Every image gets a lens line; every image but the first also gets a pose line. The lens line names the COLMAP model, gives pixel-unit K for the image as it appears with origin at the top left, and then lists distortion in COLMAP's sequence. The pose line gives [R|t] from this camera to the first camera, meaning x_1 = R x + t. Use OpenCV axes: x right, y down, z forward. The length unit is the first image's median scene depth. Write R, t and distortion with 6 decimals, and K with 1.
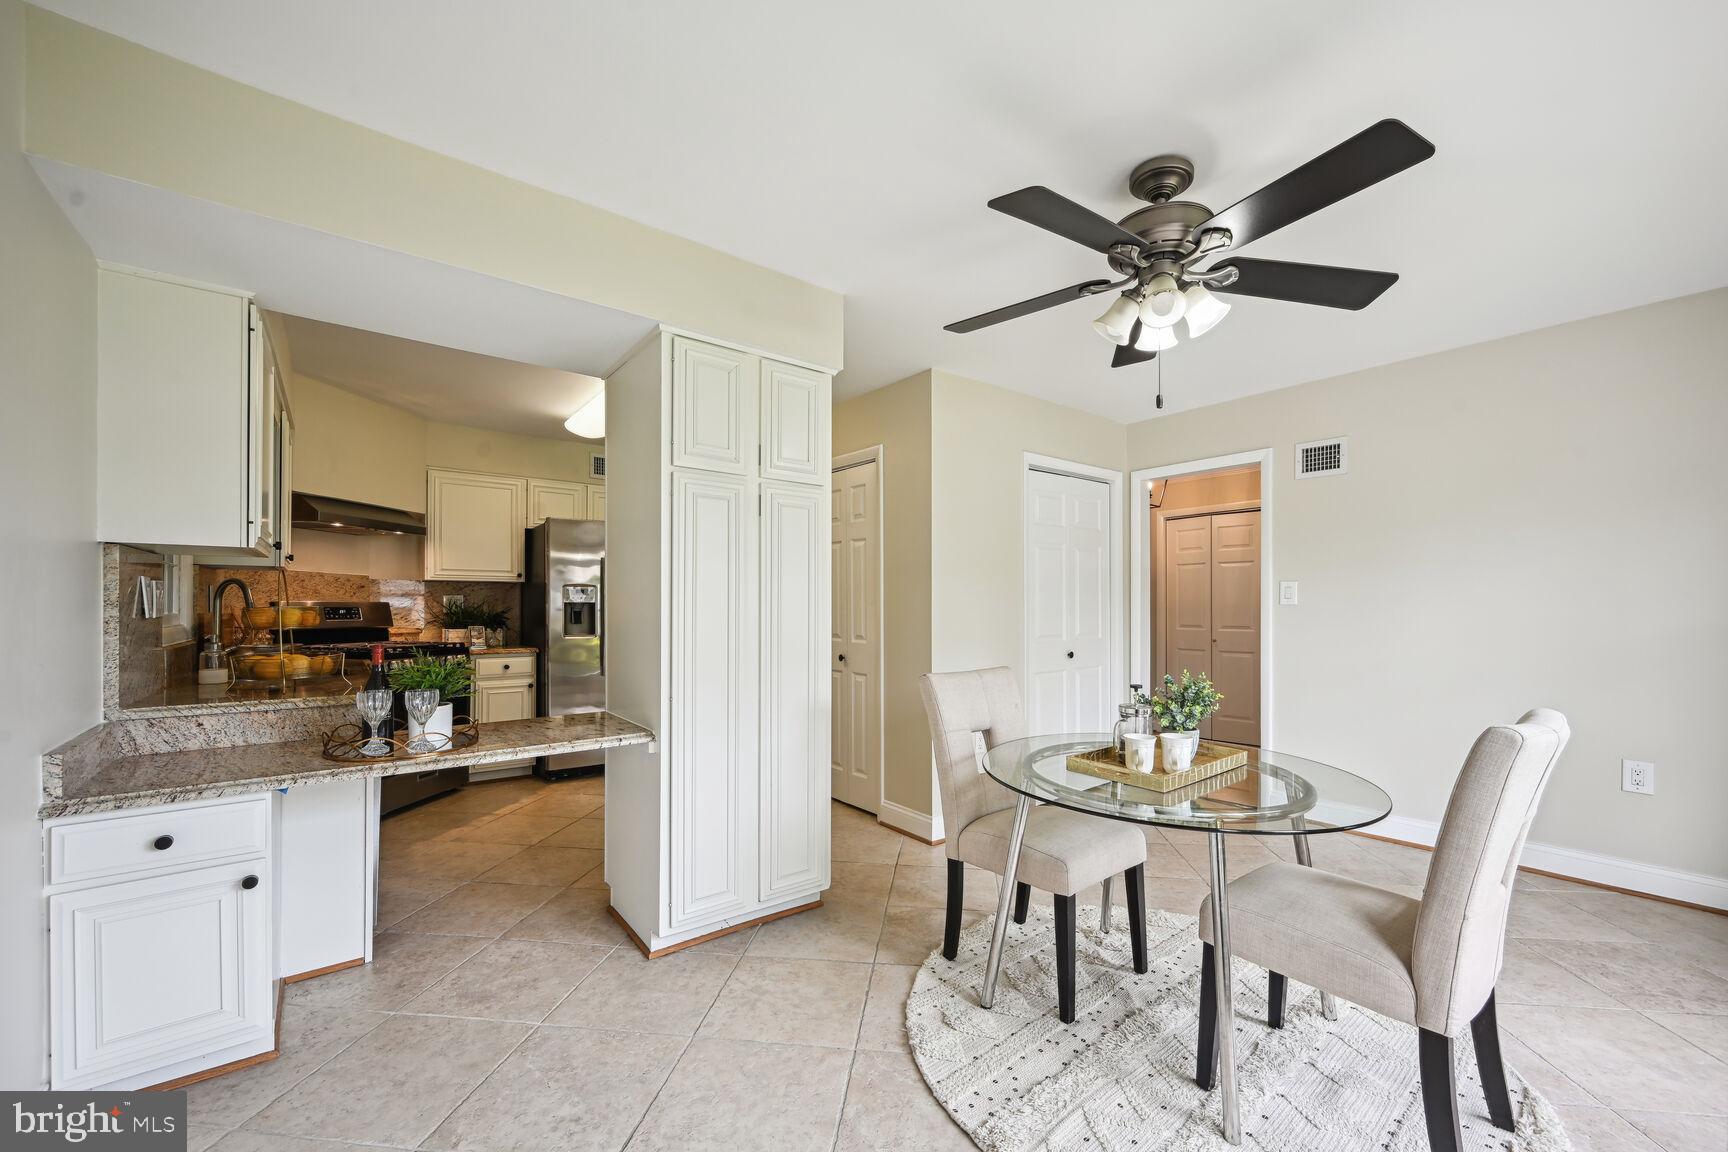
lens RADIAL K [[685.5, 0, 865.6], [0, 685.5, 606.9], [0, 0, 1]] dist [0.002051, -0.000047]
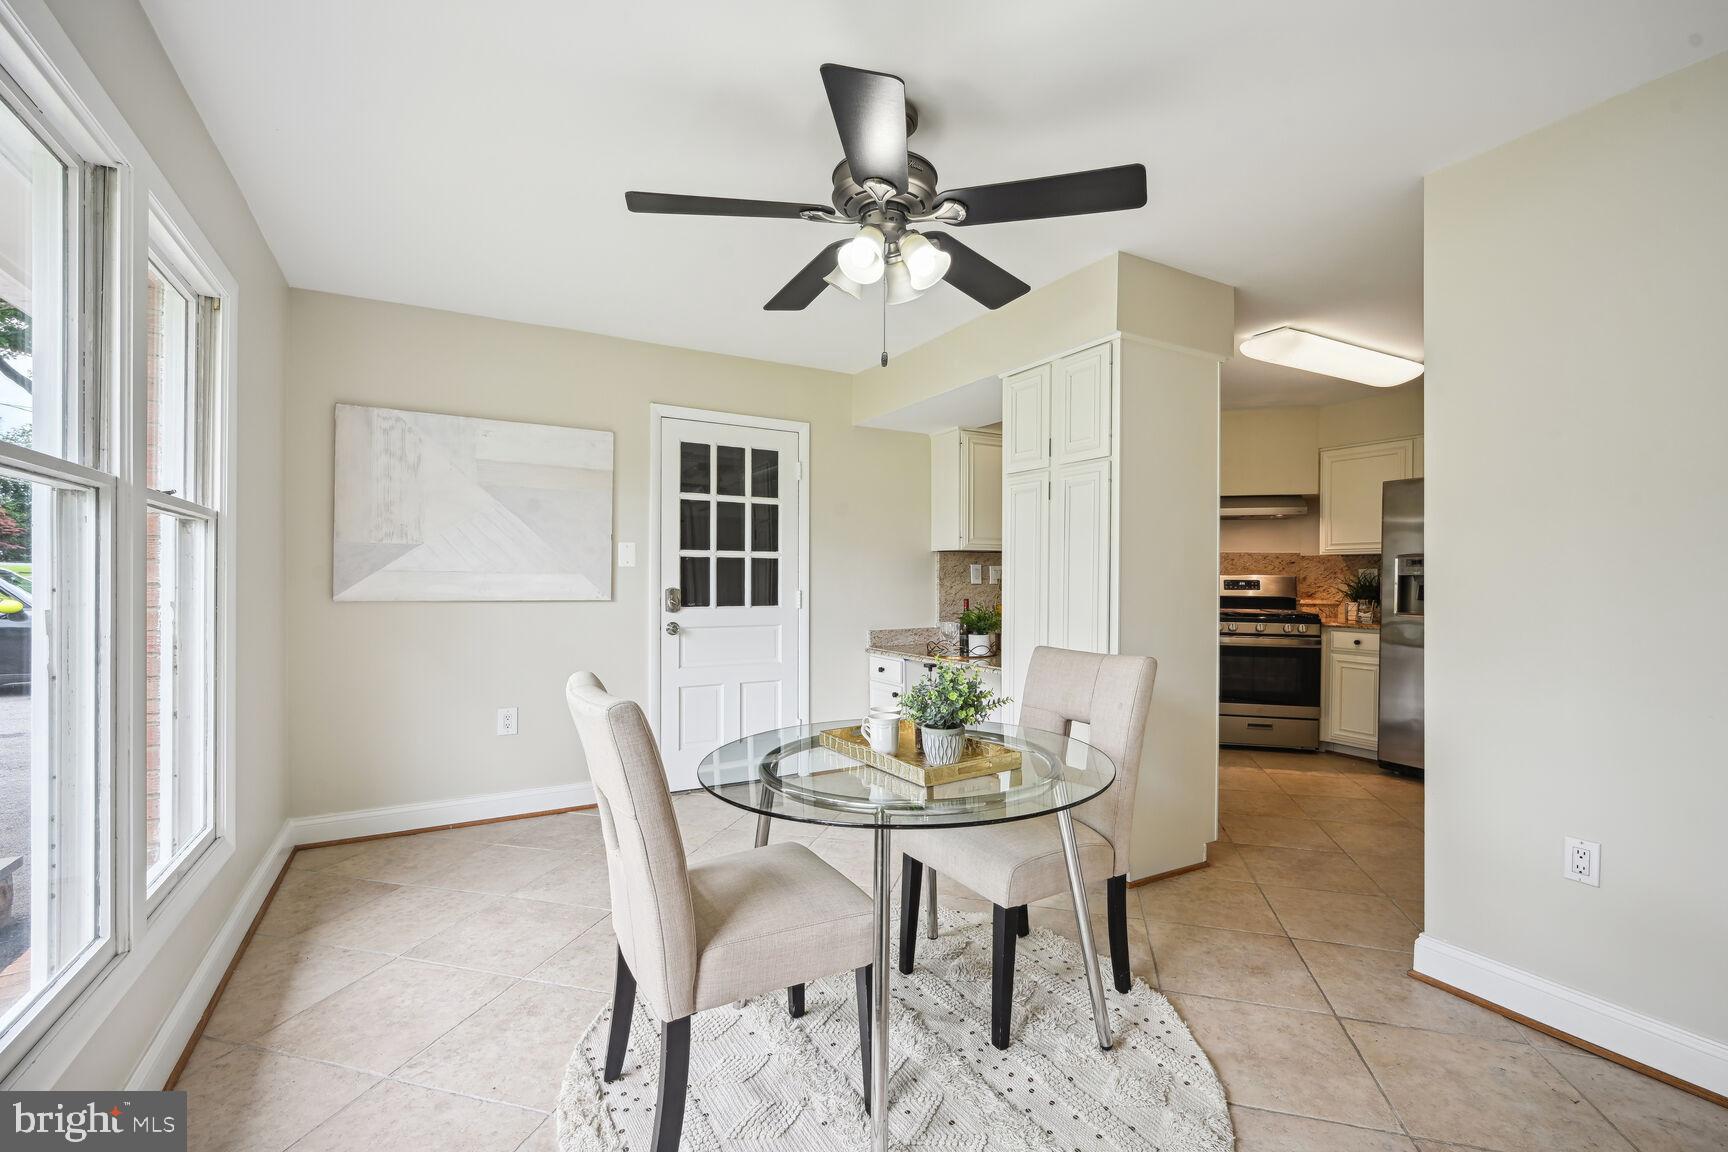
lens RADIAL K [[742.4, 0, 875.8], [0, 742.4, 579.6], [0, 0, 1]] dist [0.000702, 0.000200]
pose [[-0.135132, -0.001343, -0.990827, 0.606161], [-0.003406, 0.999994, -0.000891, 0.002554], [0.990822, 0.003254, -0.135136, 0.470323]]
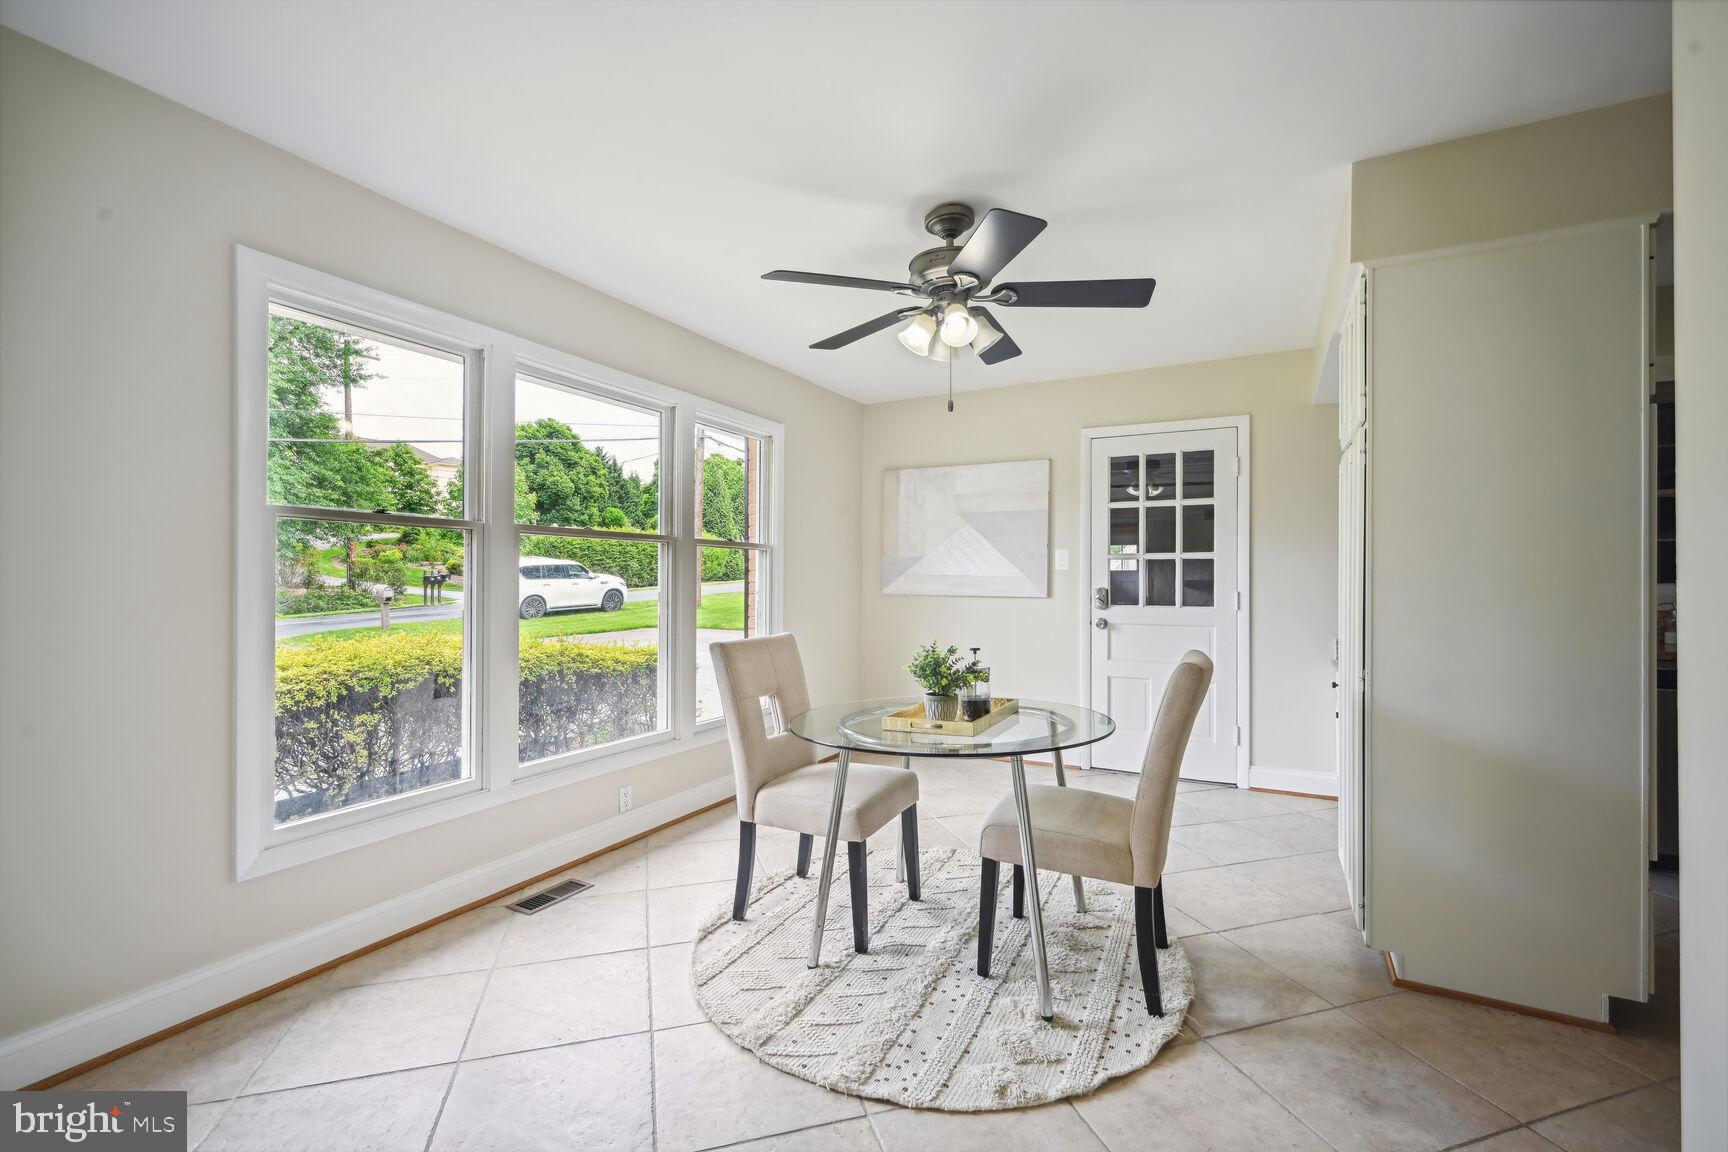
lens RADIAL K [[742.4, 0, 875.8], [0, 742.4, 579.6], [0, 0, 1]] dist [0.000702, 0.000200]
pose [[-0.907636, -0.003535, -0.419743, 0.458350], [-0.003492, 0.999994, -0.000872, 0.003361], [0.419744, 0.000674, -0.907642, 0.891235]]
